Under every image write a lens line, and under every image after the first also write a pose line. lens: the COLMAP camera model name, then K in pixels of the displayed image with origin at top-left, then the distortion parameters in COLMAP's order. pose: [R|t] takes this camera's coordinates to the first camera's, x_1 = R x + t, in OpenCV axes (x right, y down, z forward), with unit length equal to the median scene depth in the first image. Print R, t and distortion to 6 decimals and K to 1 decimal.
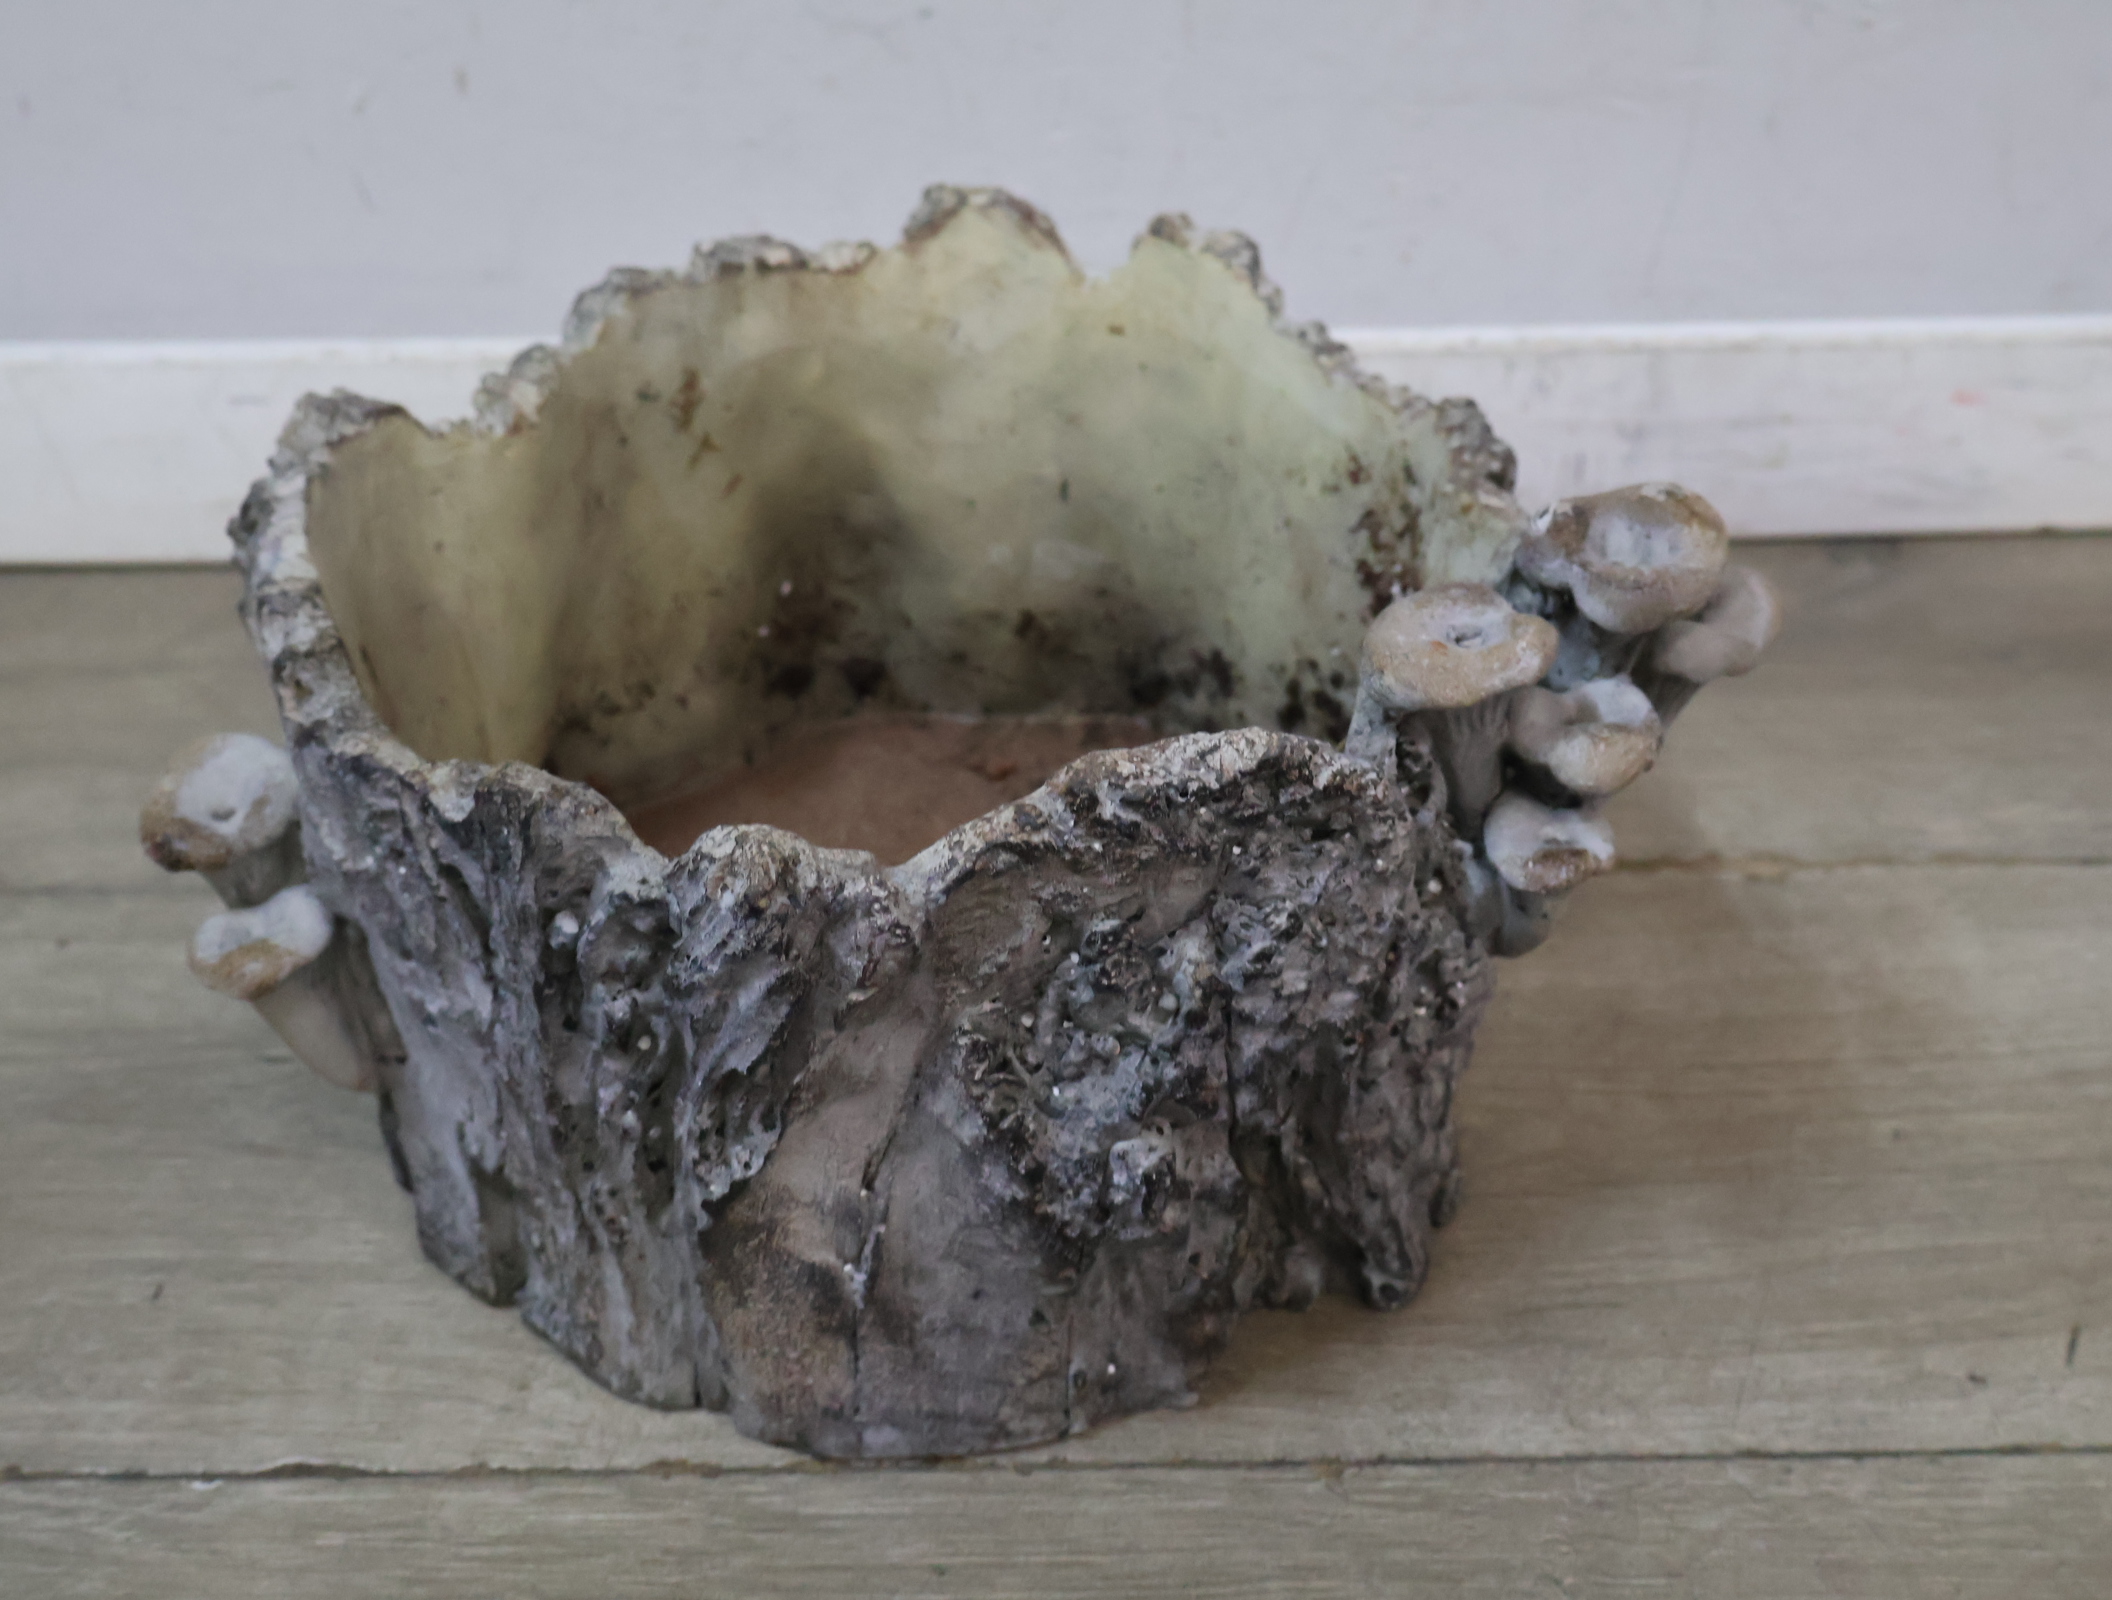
lens RADIAL K [[2632.2, 0, 1050.9], [0, 2632.2, 794.3], [0, 0, 1]] dist [-0.002257, 0.024836]
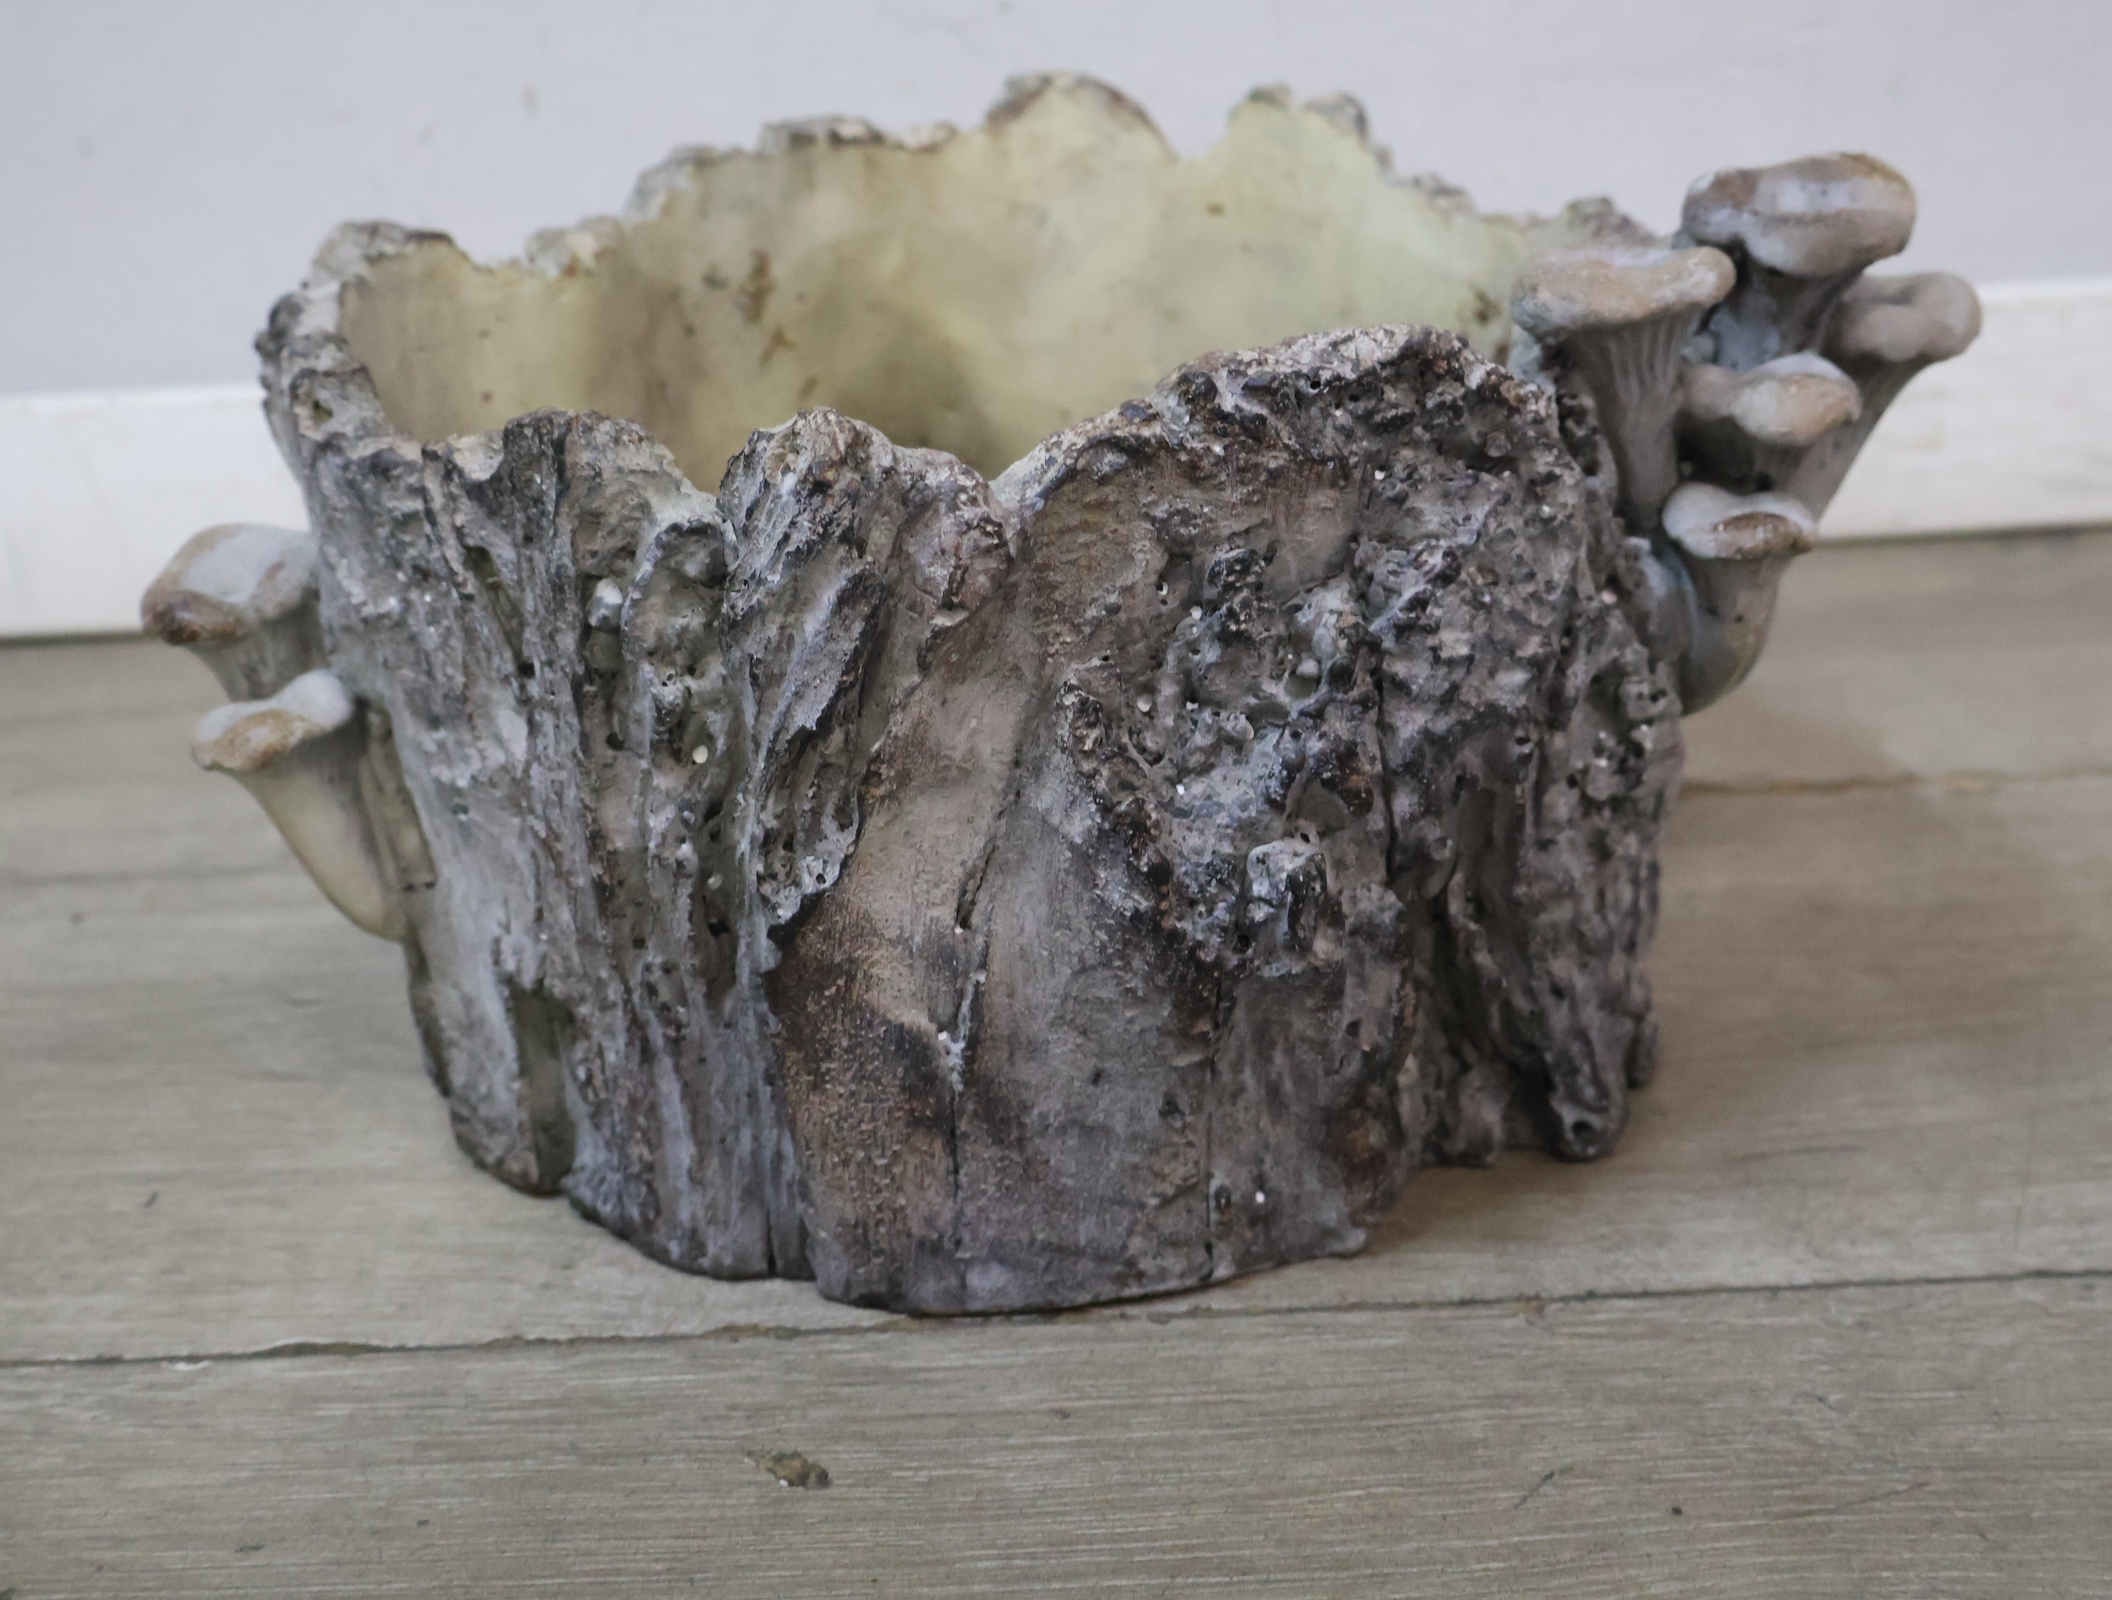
lens RADIAL K [[2642.4, 0, 1056.0], [0, 2642.4, 800.0], [0, 0, 1]] dist [-0.004820, 0.064353]
pose [[0.998704, -0.036698, -0.035258, -0.007761], [0.029363, 0.981393, -0.189753, 0.256096], [0.041566, 0.188472, 0.981199, 0.147931]]
